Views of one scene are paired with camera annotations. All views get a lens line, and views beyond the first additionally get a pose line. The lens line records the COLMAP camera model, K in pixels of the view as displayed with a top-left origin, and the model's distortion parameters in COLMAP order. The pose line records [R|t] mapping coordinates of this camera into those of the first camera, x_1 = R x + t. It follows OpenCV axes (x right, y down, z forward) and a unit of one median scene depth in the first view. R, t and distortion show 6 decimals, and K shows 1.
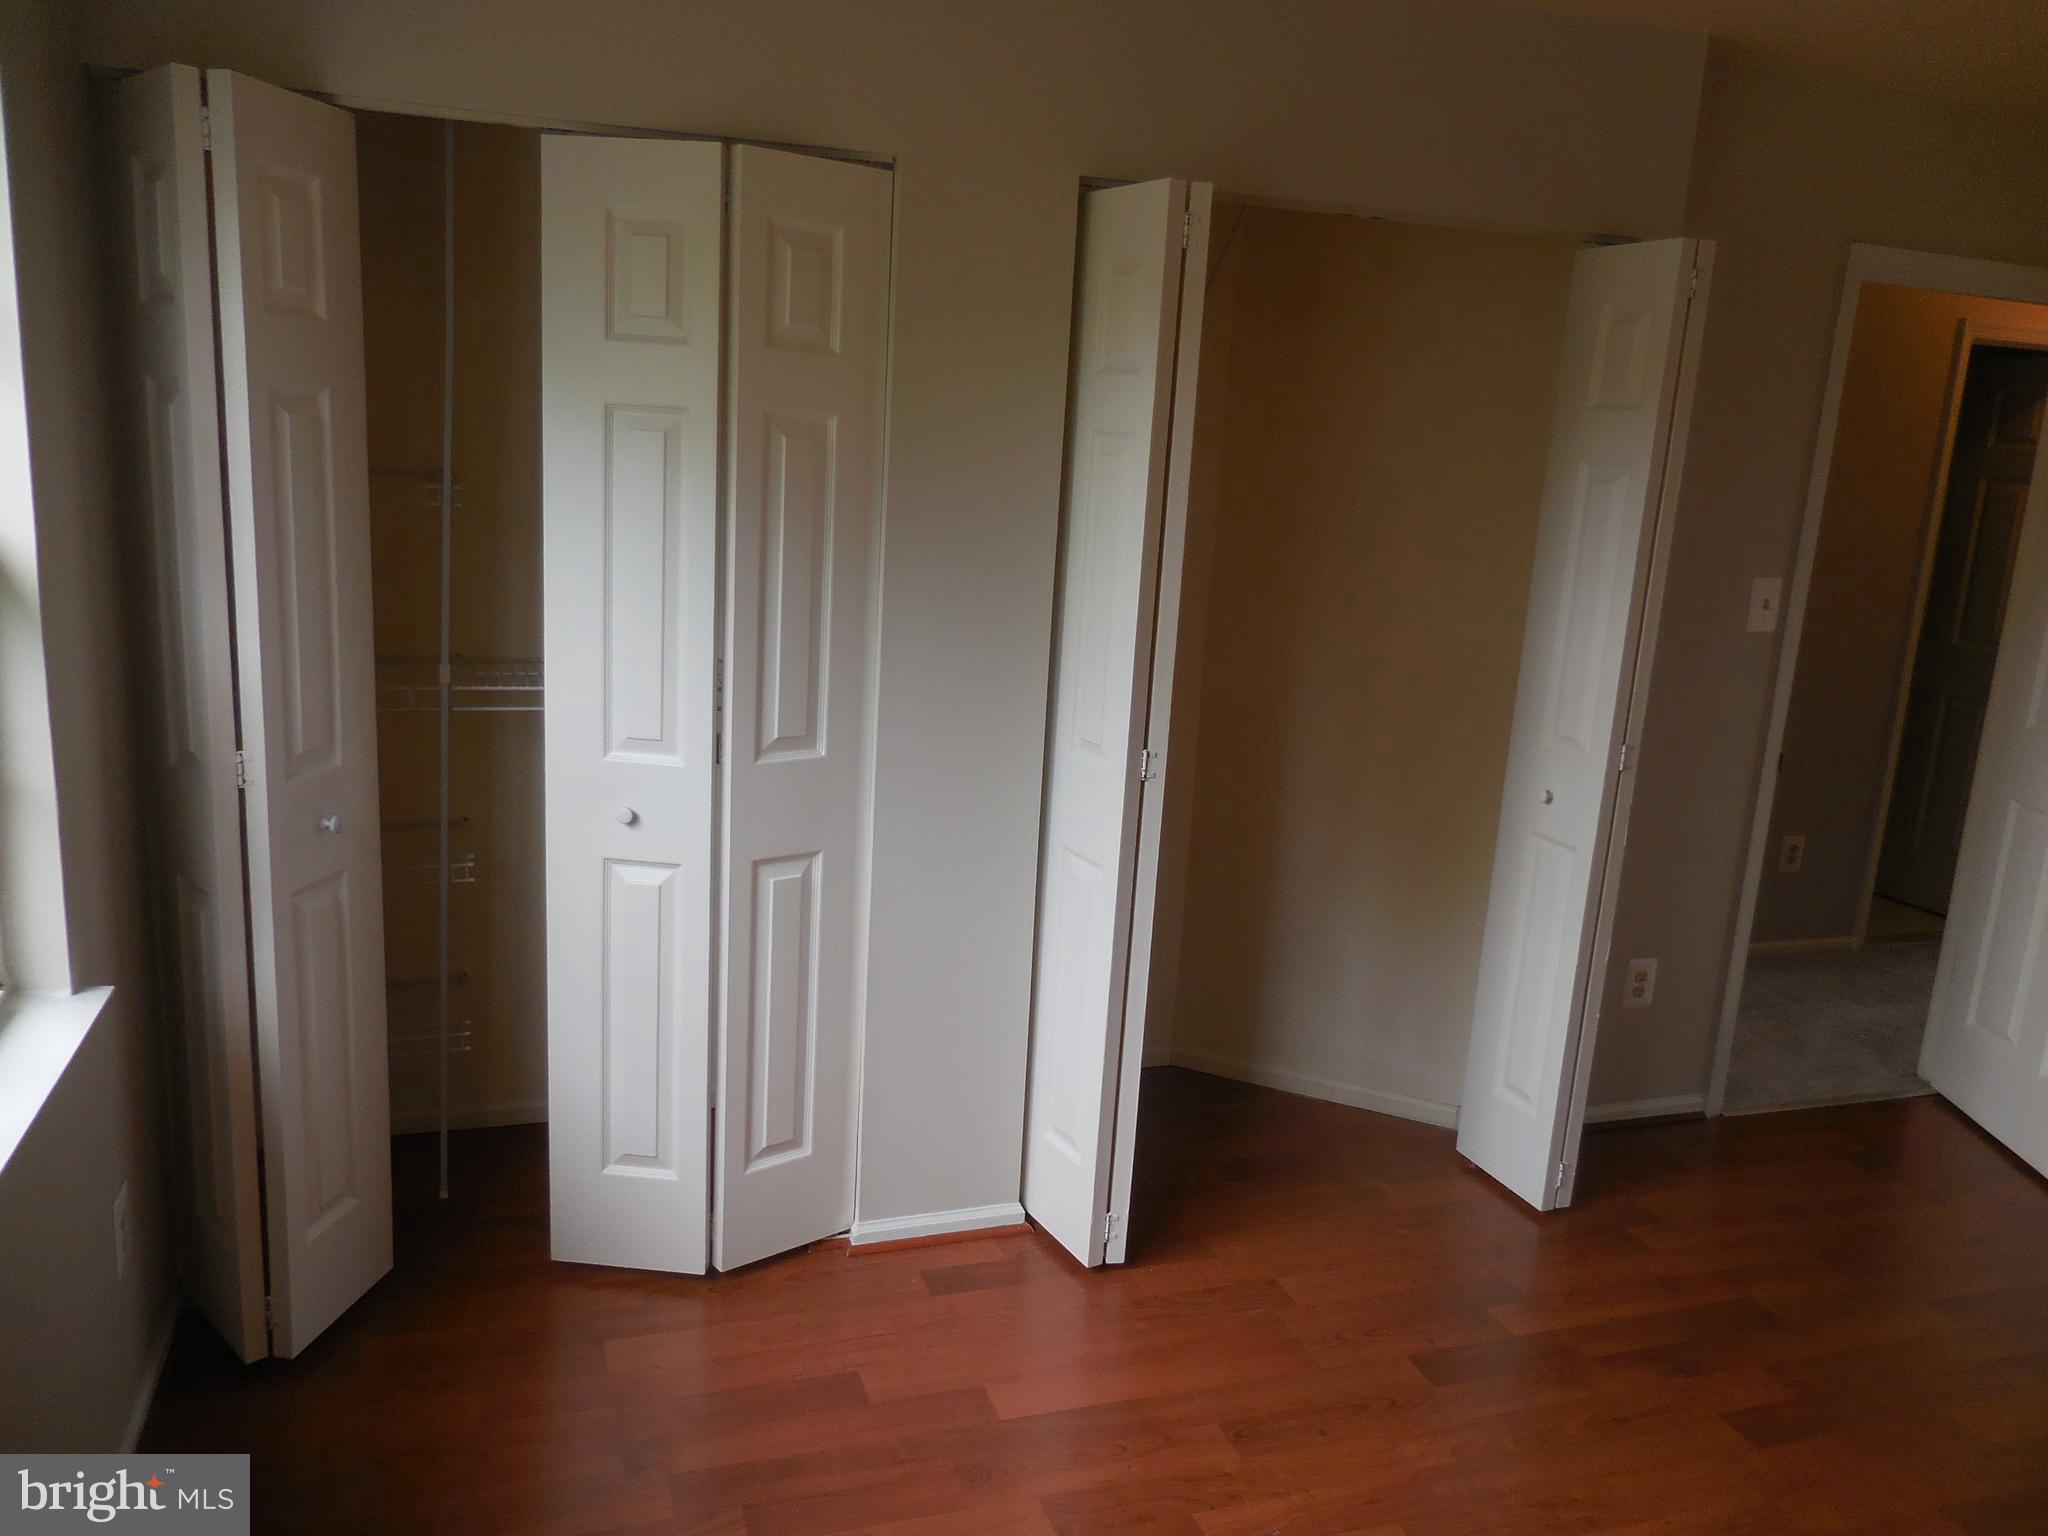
lens RADIAL K [[1538.8, 0, 1026.9], [0, 1538.8, 769.8], [0, 0, 1]] dist [-0.016711, 0.017422]
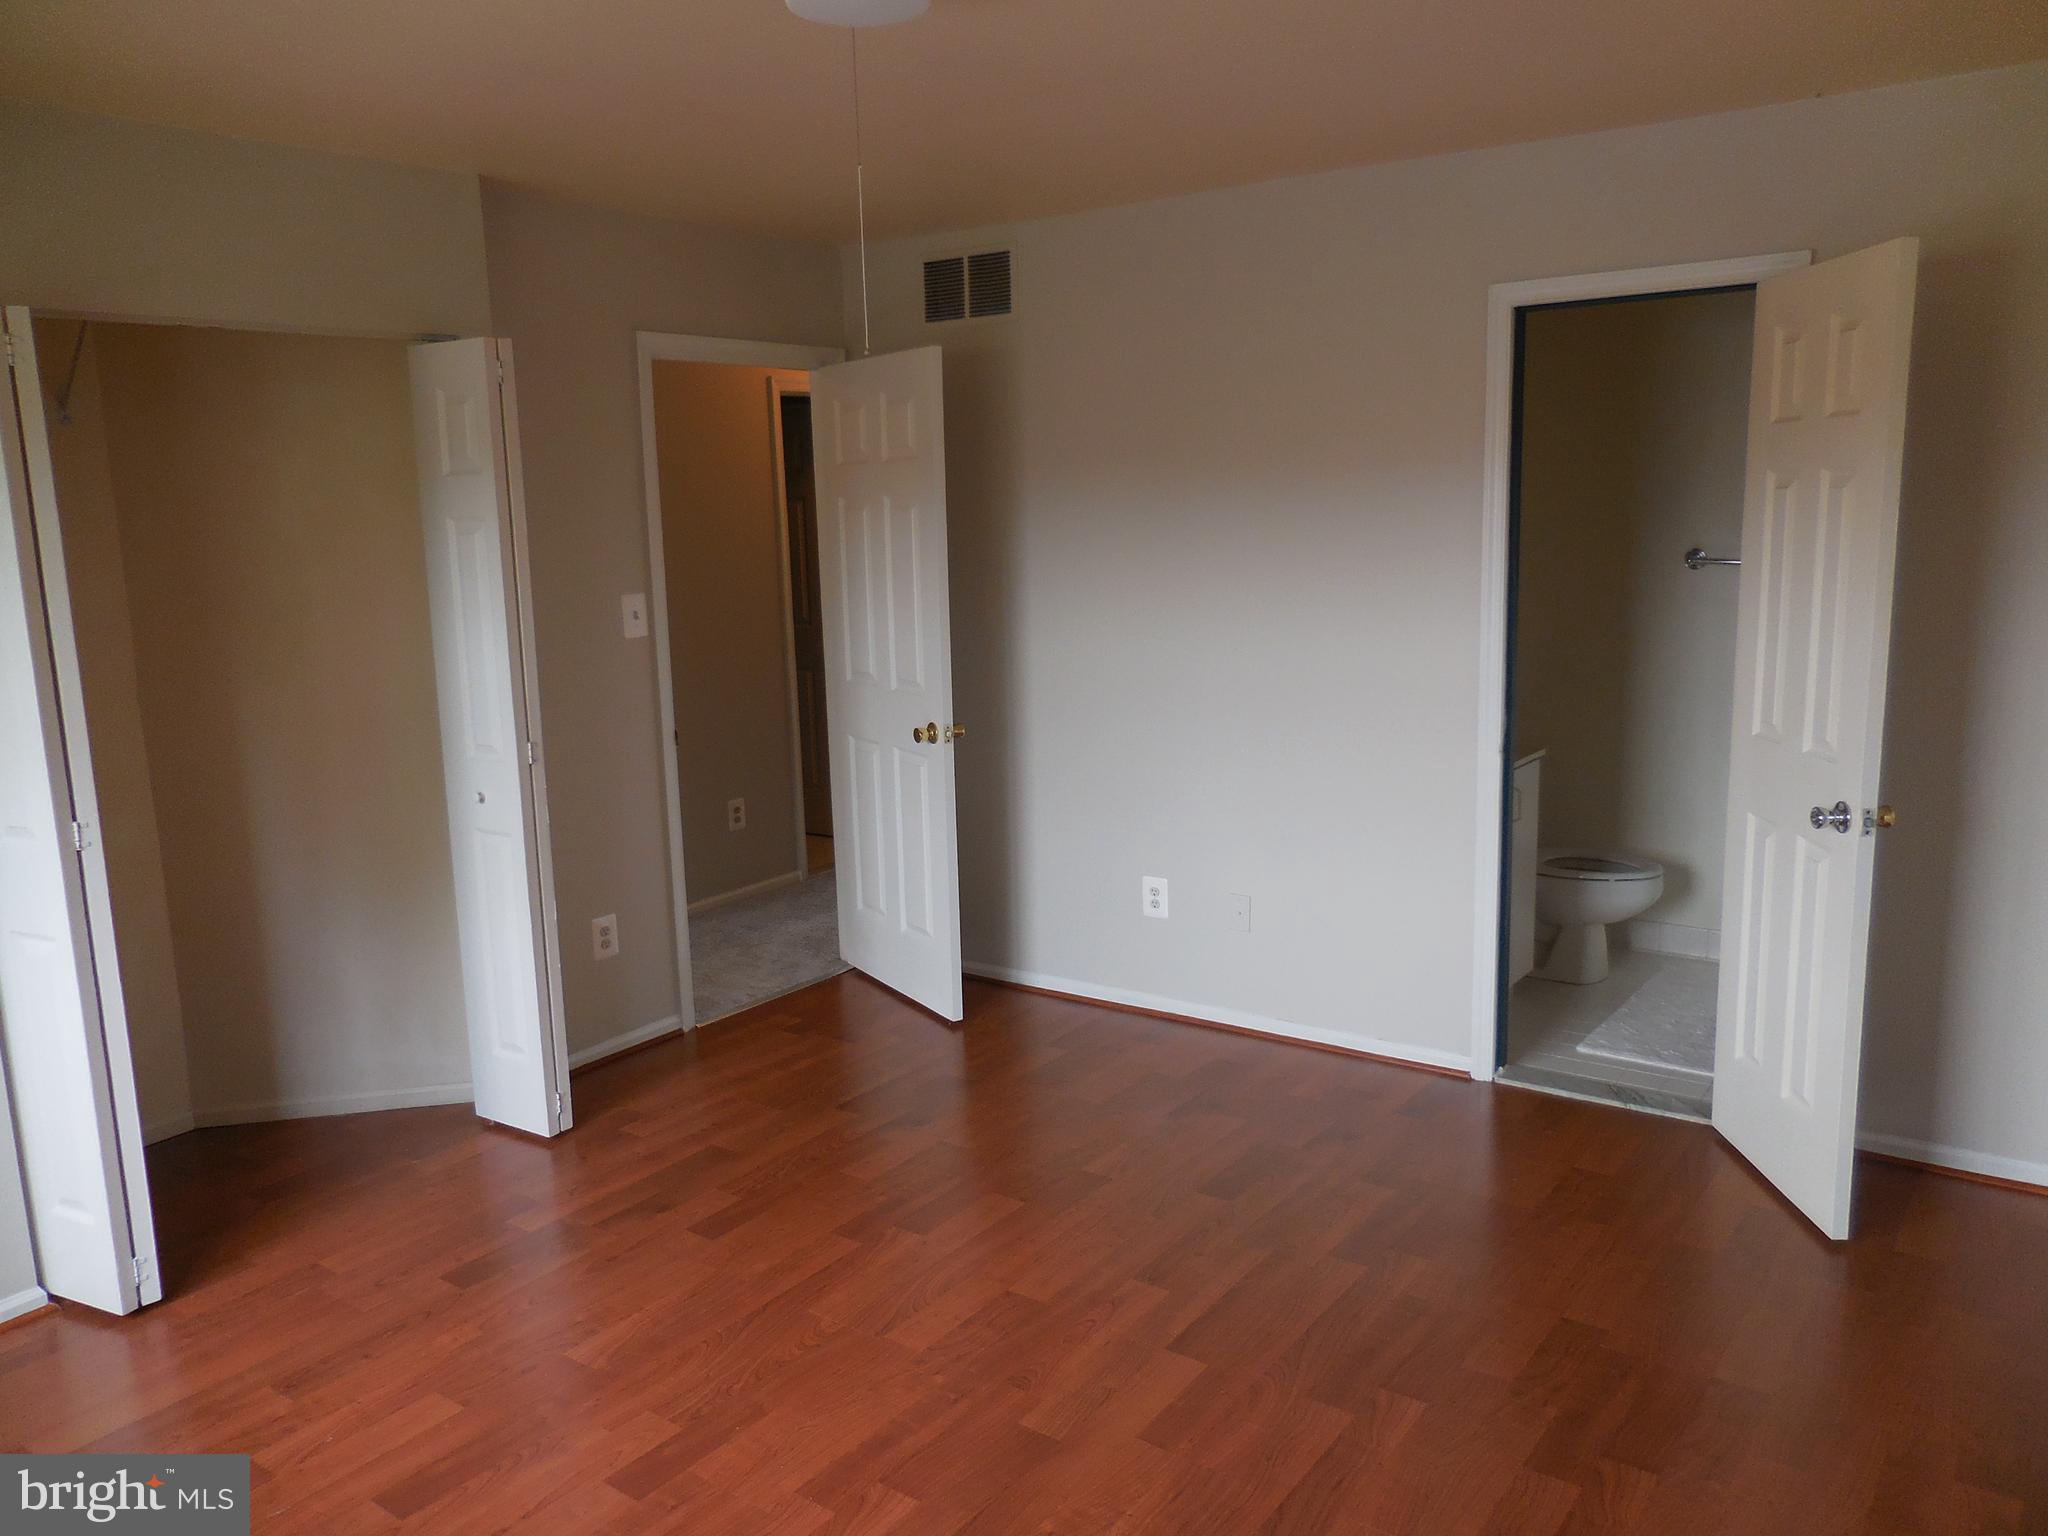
lens RADIAL K [[1538.8, 0, 1015.3], [0, 1538.8, 760.7], [0, 0, 1]] dist [-0.016711, 0.017422]
pose [[0.816968, -0.182017, 0.547205, 0.030184], [0.202516, 0.979002, 0.023292, 0.045645], [-0.539954, 0.091789, 0.836674, -0.225376]]
